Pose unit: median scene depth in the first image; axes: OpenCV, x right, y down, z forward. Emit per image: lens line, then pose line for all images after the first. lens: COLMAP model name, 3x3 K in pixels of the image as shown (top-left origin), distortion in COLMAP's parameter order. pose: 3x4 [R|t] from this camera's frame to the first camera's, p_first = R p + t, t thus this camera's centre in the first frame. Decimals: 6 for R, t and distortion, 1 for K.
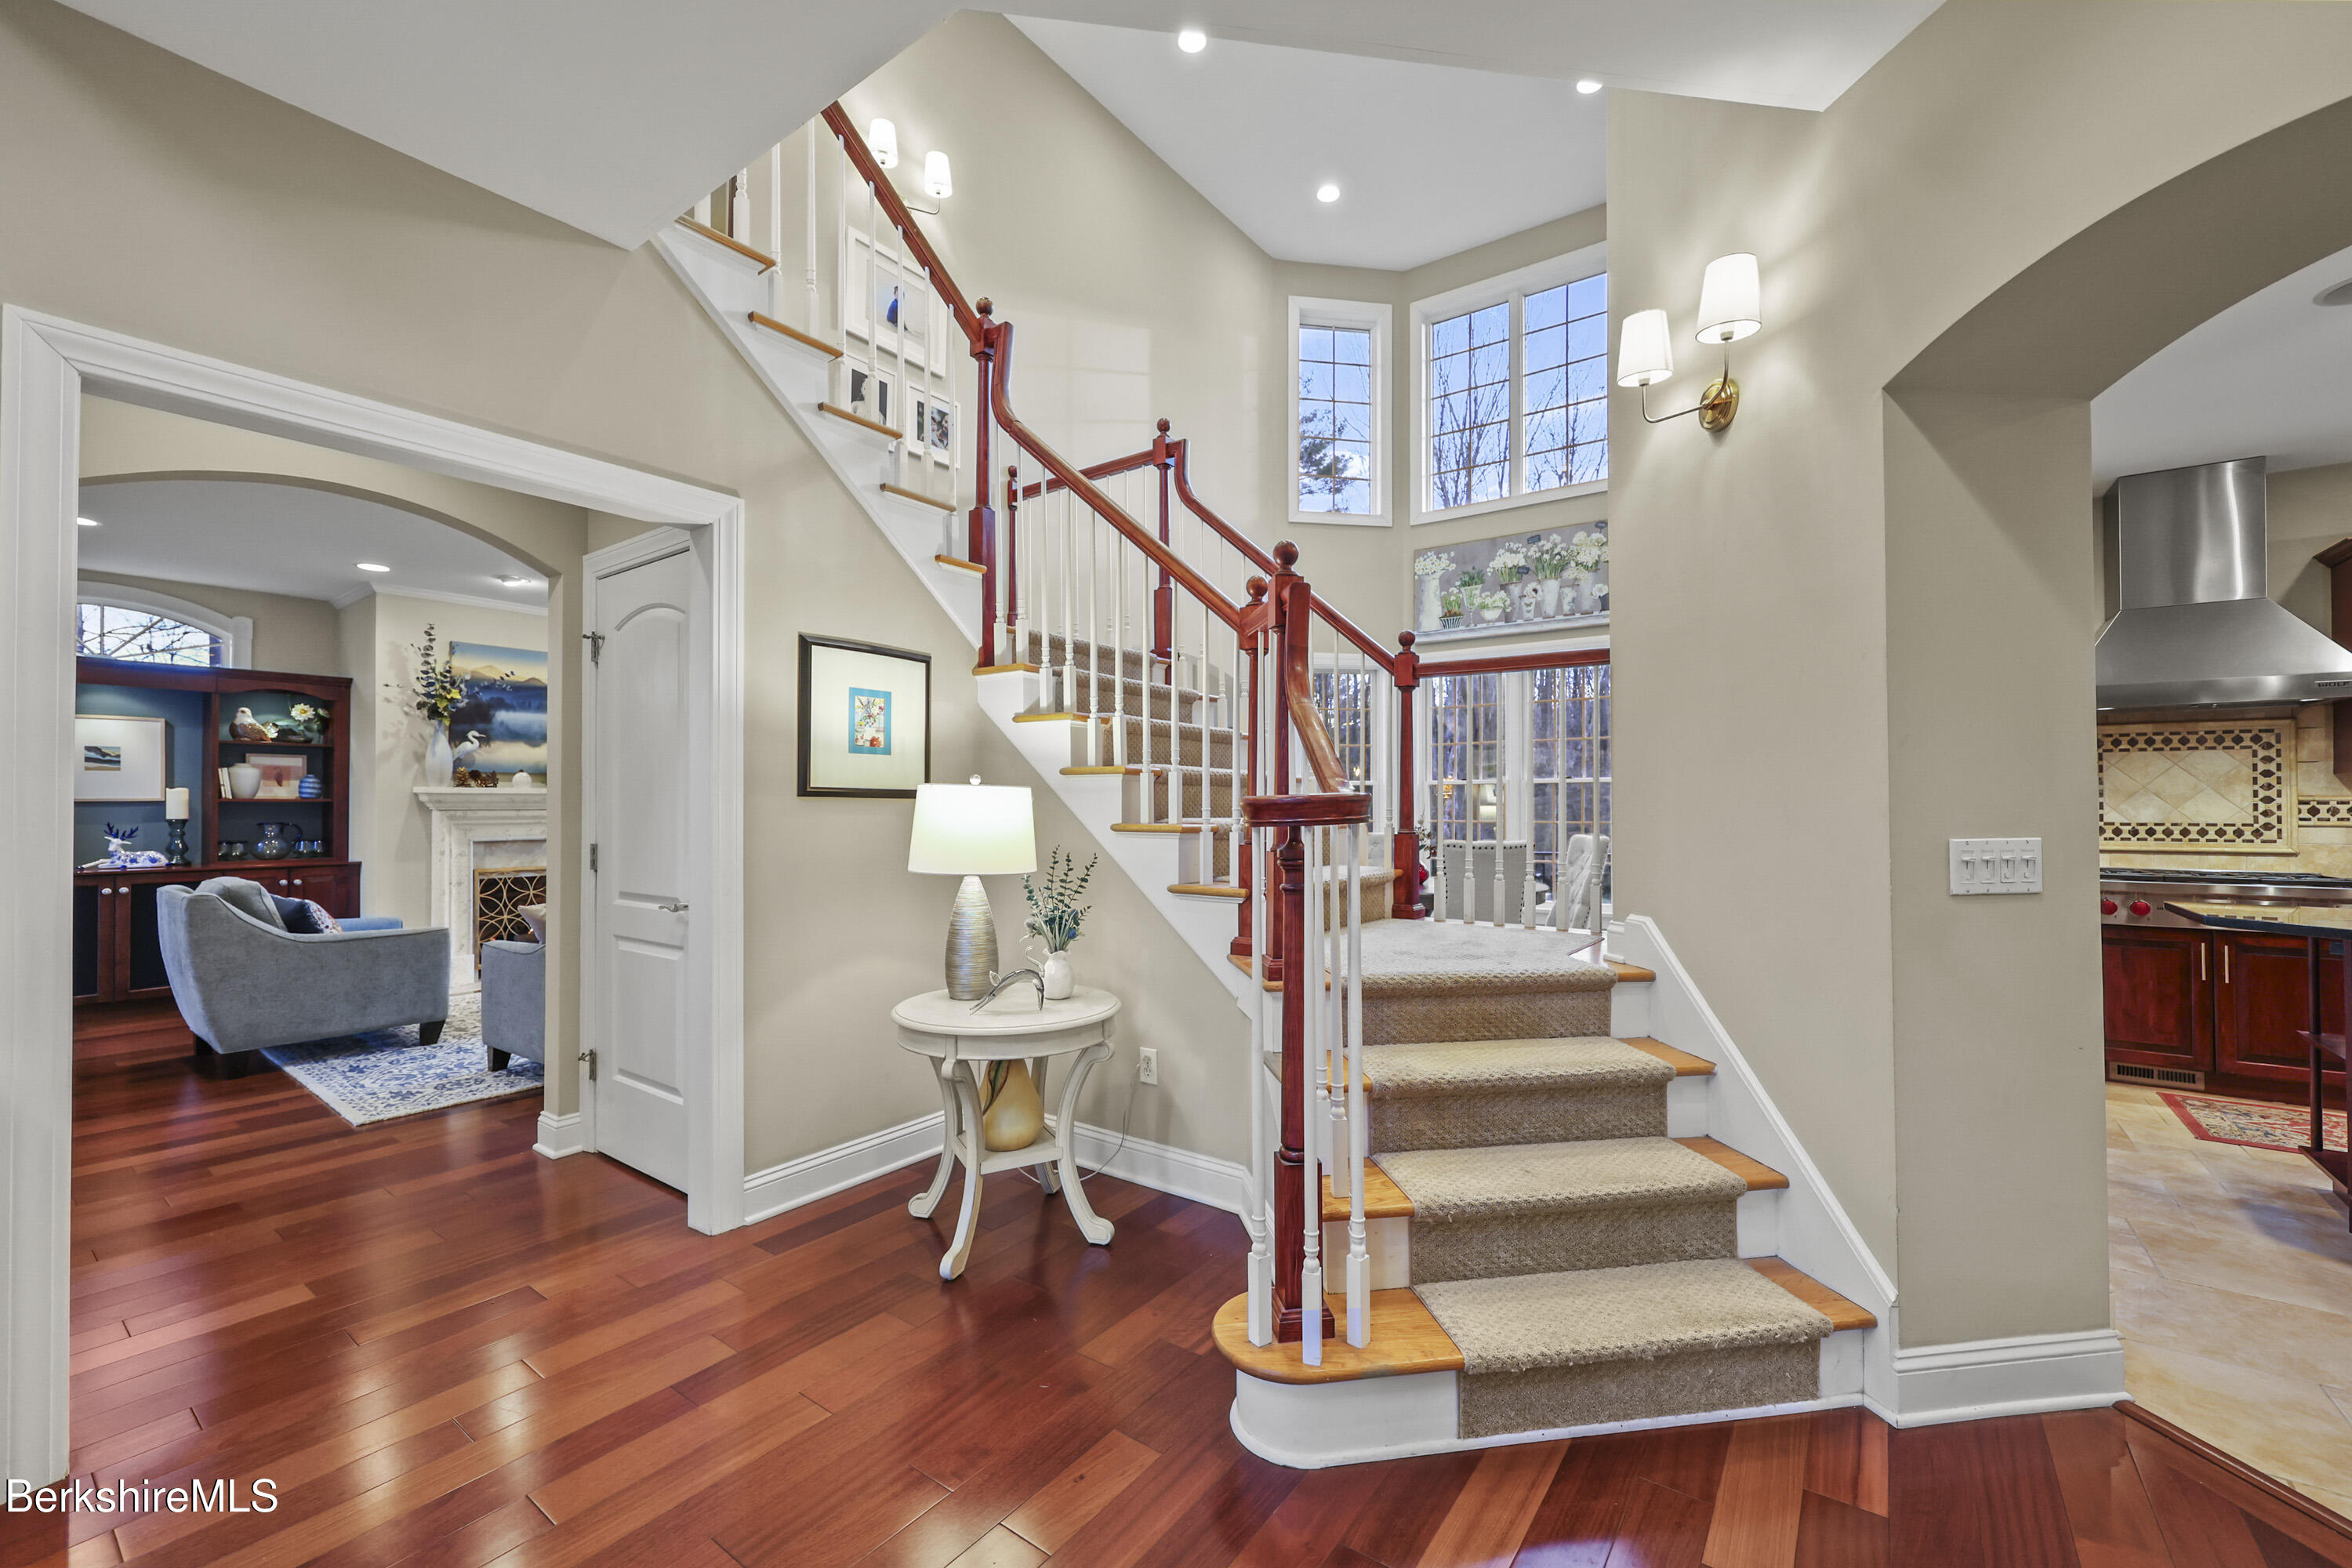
lens RADIAL K [[947.0, 0, 1184.9], [0, 947.0, 796.0], [0, 0, 1]] dist [-0.002034, 0.000346]
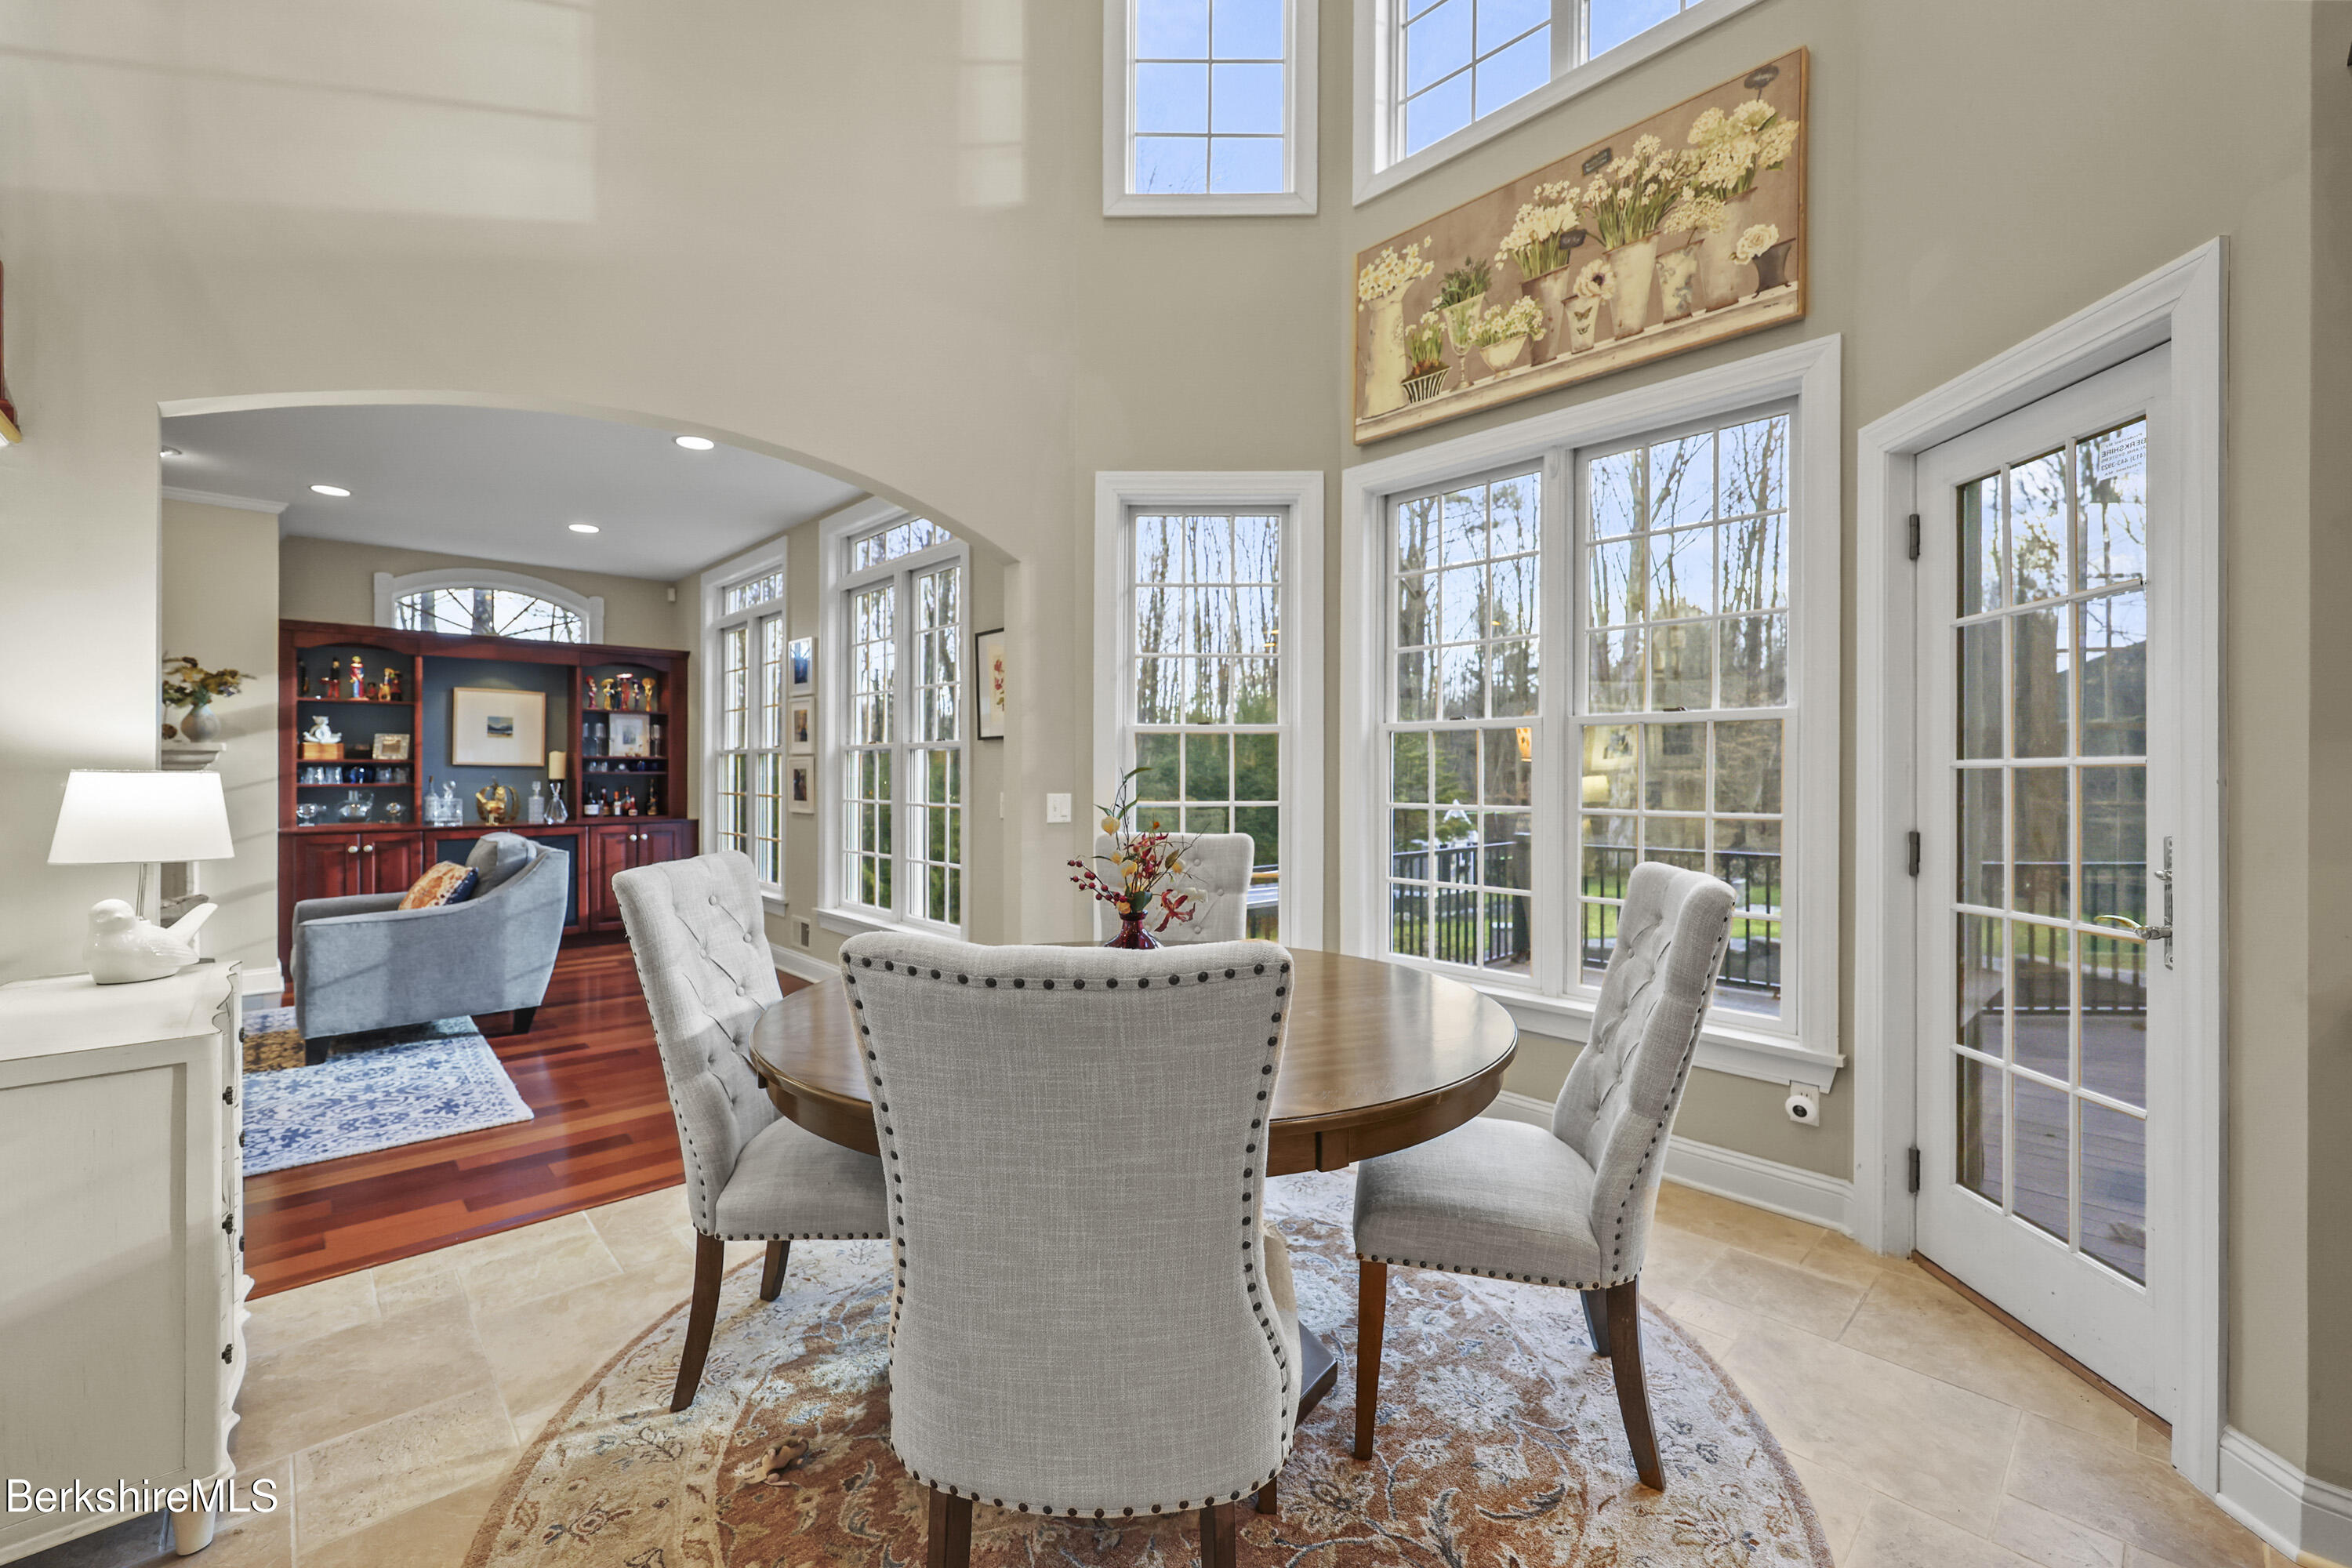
lens RADIAL K [[947.0, 0, 1184.7], [0, 947.0, 774.1], [0, 0, 1]] dist [-0.002034, 0.000346]
pose [[0.984272, 0.005840, -0.176561, 0.367091], [-0.003351, 0.999891, 0.014390, 0.005371], [0.176625, -0.013572, 0.984185, 0.754618]]
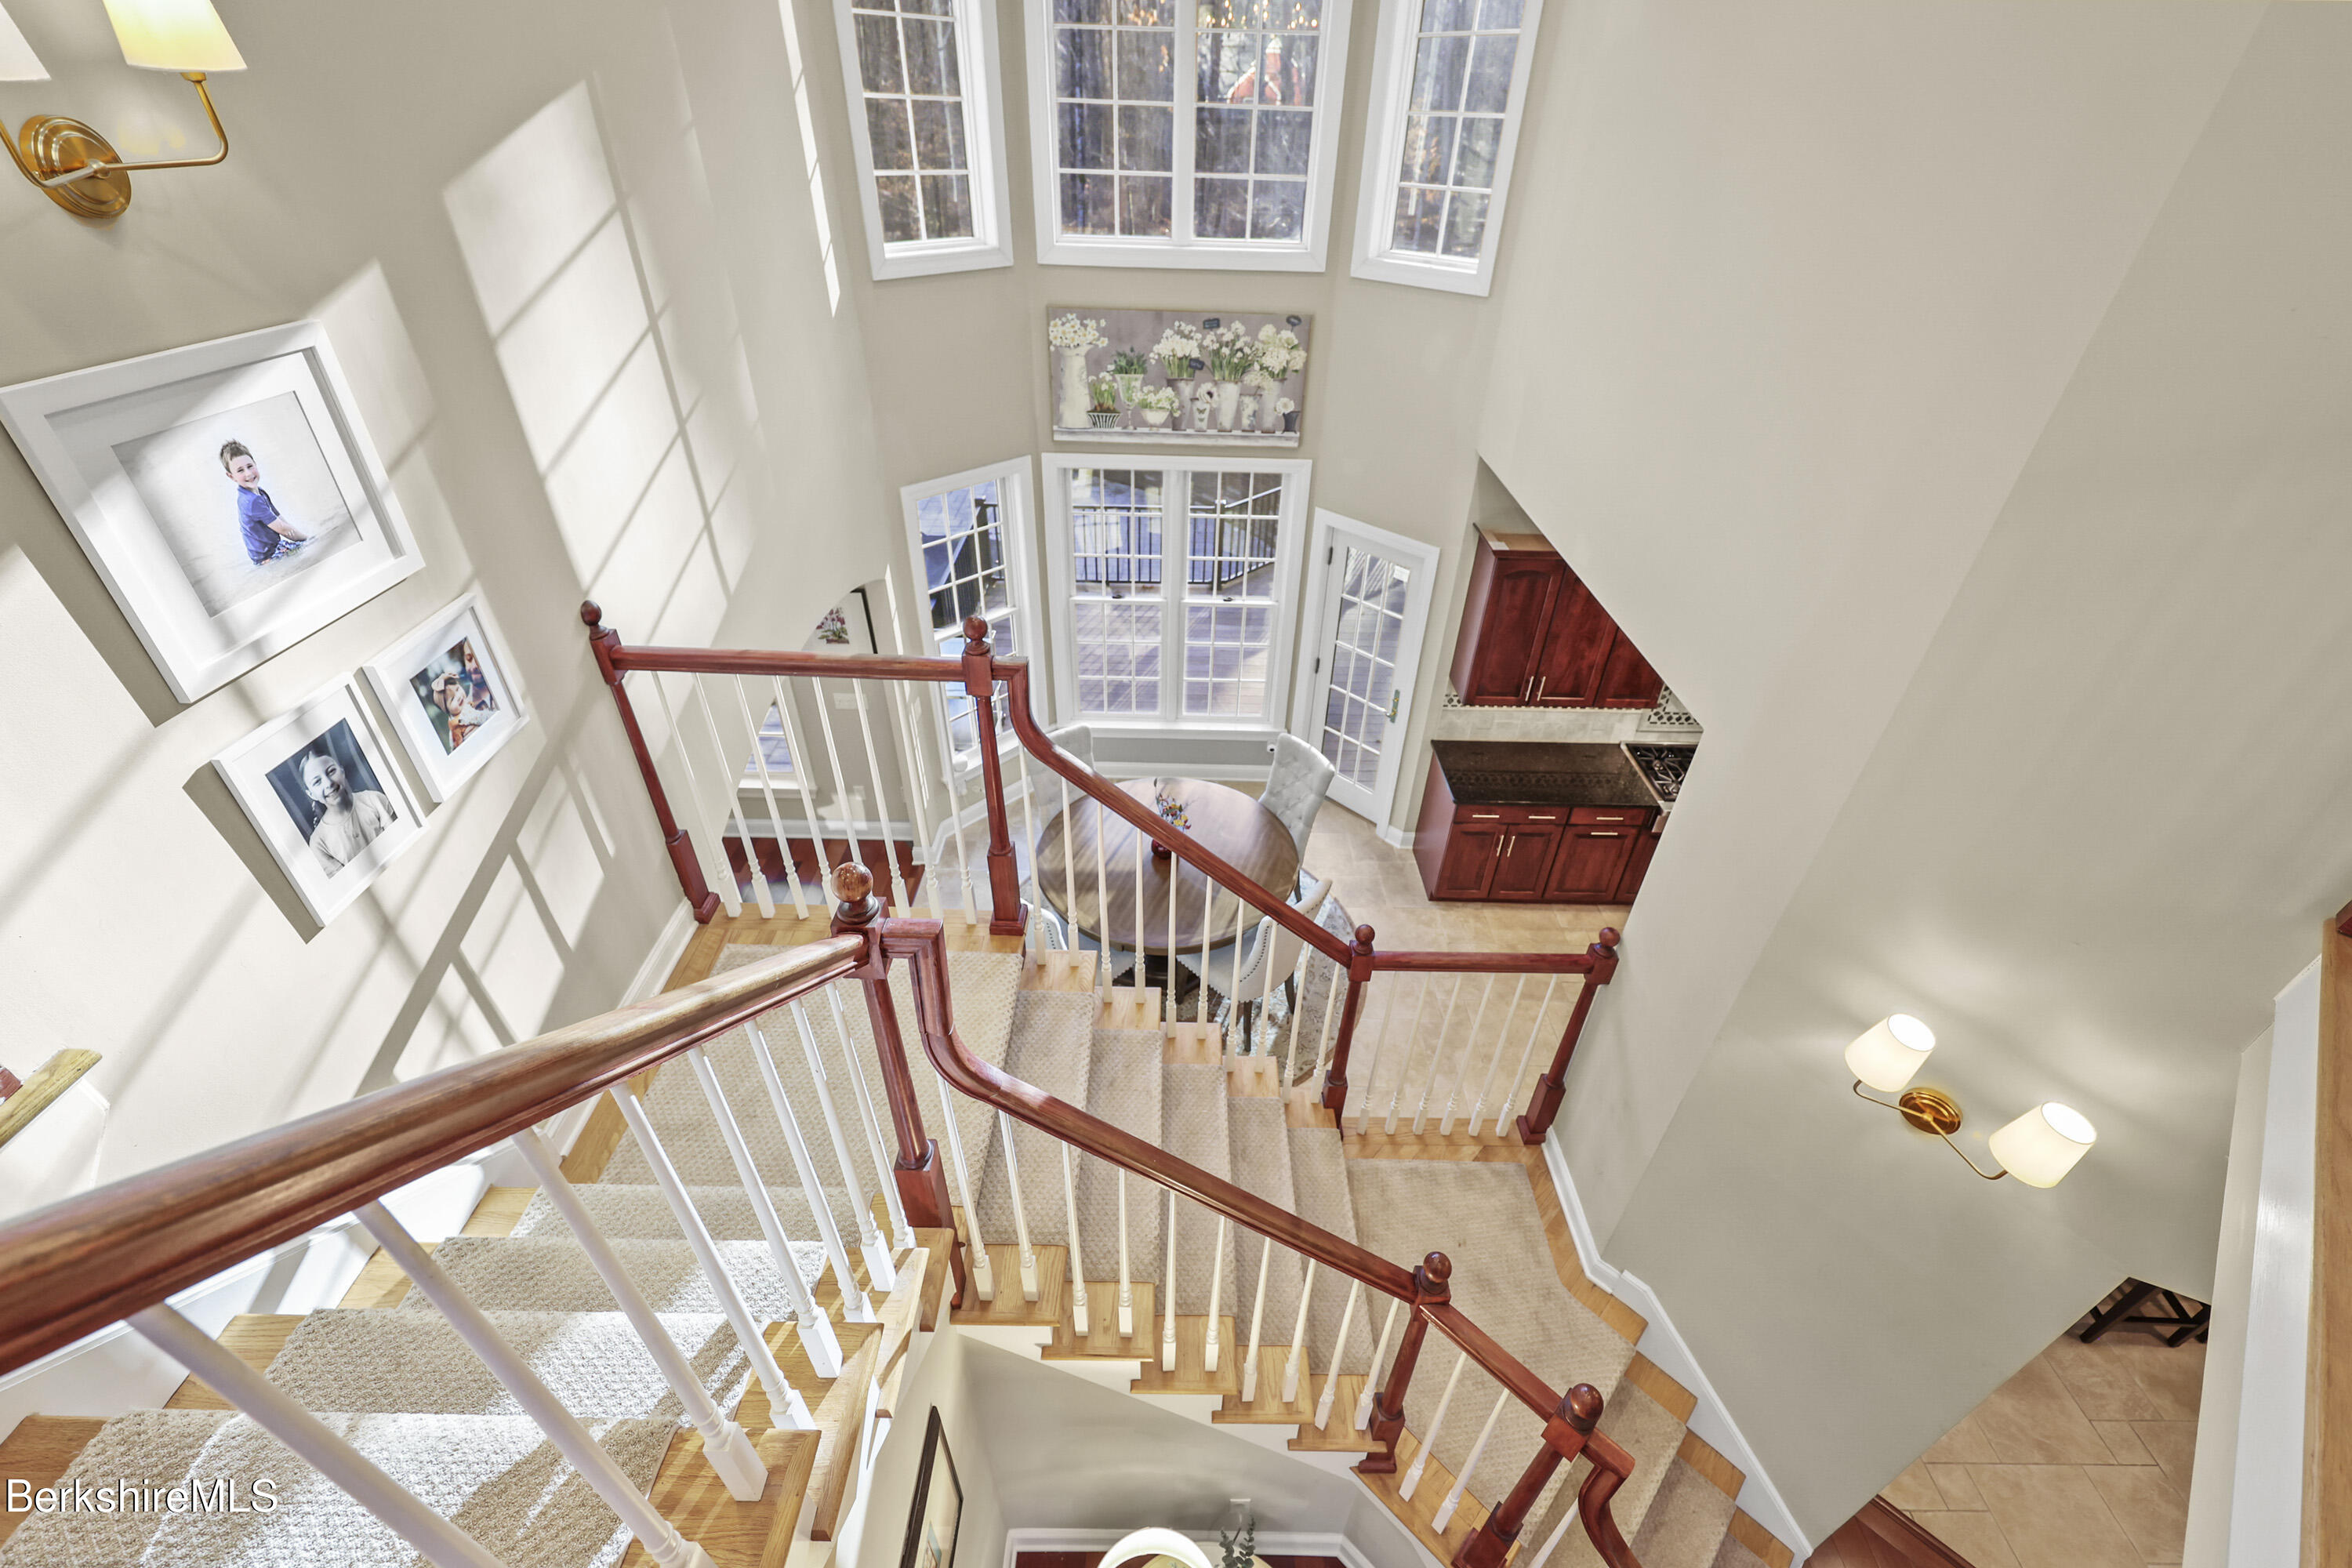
lens RADIAL K [[947.0, 0, 1172.9], [0, 947.0, 776.3], [0, 0, 1]] dist [-0.002034, 0.000346]
pose [[0.811166, -0.326058, 0.485486, -0.210899], [-0.027743, 0.807762, 0.588856, -0.598798], [-0.584158, -0.491129, 0.646183, 0.479129]]
